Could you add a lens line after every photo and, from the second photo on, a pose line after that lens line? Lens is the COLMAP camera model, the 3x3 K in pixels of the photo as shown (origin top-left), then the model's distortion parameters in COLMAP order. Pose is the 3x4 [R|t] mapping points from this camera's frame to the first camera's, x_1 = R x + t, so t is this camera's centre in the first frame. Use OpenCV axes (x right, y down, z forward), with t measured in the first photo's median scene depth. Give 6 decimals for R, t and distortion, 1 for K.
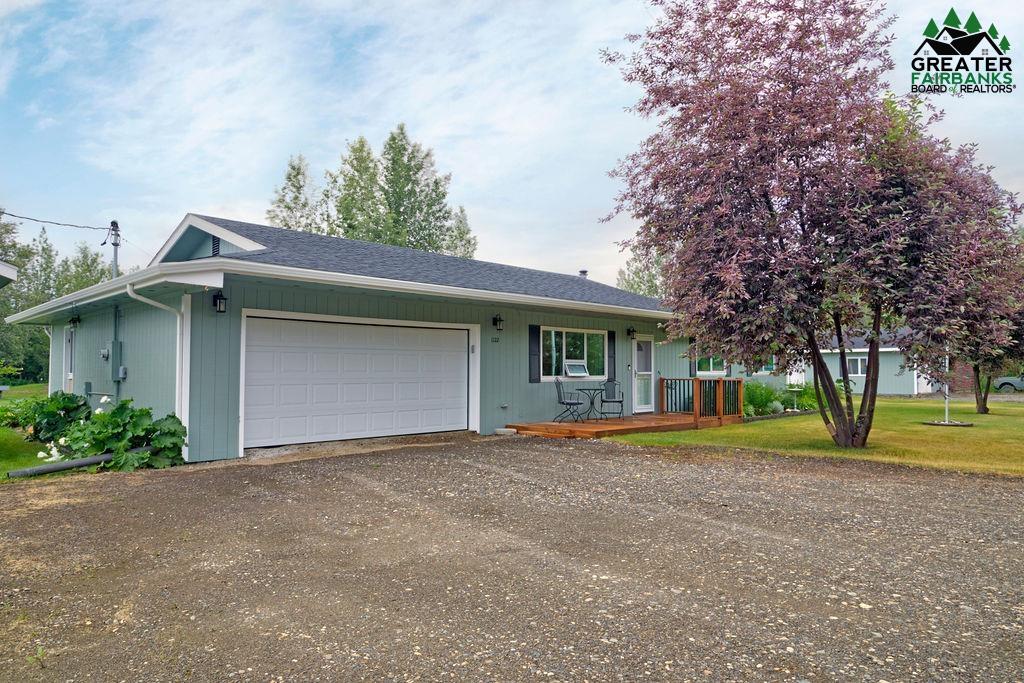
lens RADIAL K [[649.3, 0, 510.5], [0, 649.3, 343.2], [0, 0, 1]] dist [0.005494, 0.001593]
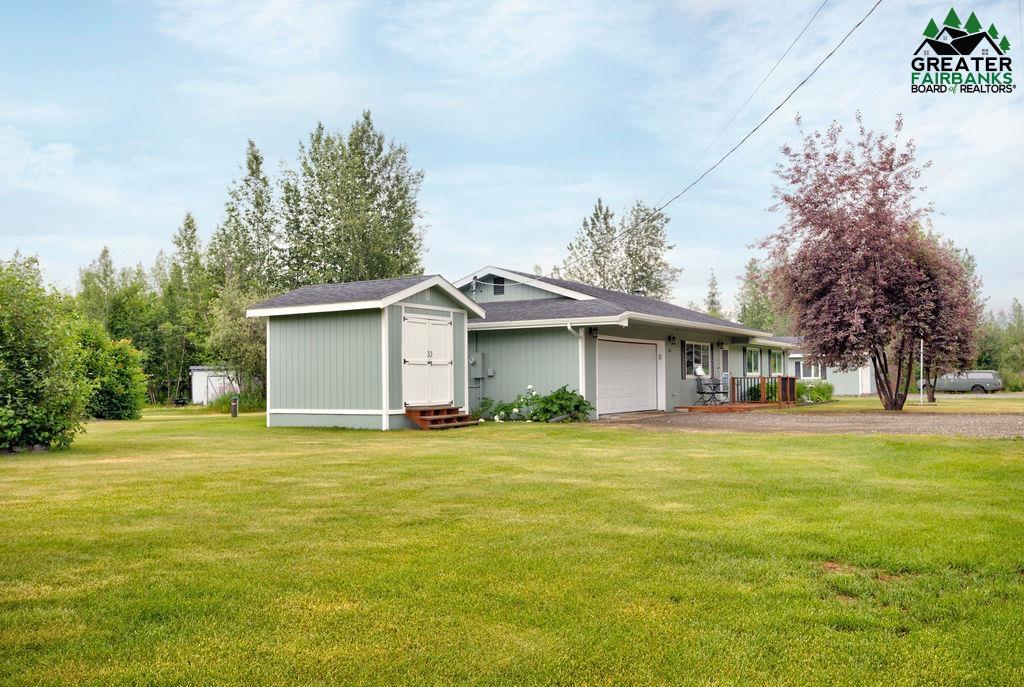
lens RADIAL K [[882.7, 0, 514.2], [0, 882.7, 344.1], [0, 0, 1]] dist [0.059366, -0.000673]
pose [[0.969889, 0.000824, 0.243545, -0.764732], [-0.000678, 1.000000, -0.000685, -0.016347], [-0.243545, 0.000499, 0.969889, -0.796652]]
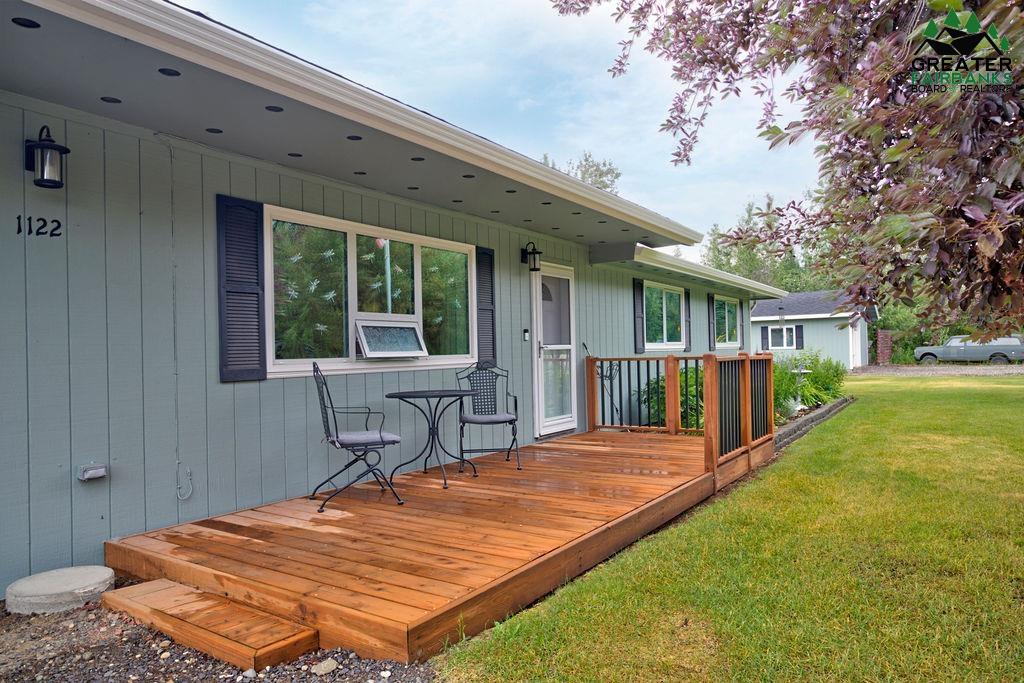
lens RADIAL K [[649.3, 0, 510.5], [0, 649.3, 343.2], [0, 0, 1]] dist [0.005494, 0.001593]
pose [[0.982422, -0.019266, 0.185679, 0.097754], [0.013710, 0.999420, 0.031158, 0.031309], [-0.186172, -0.028065, 0.982116, 0.615557]]
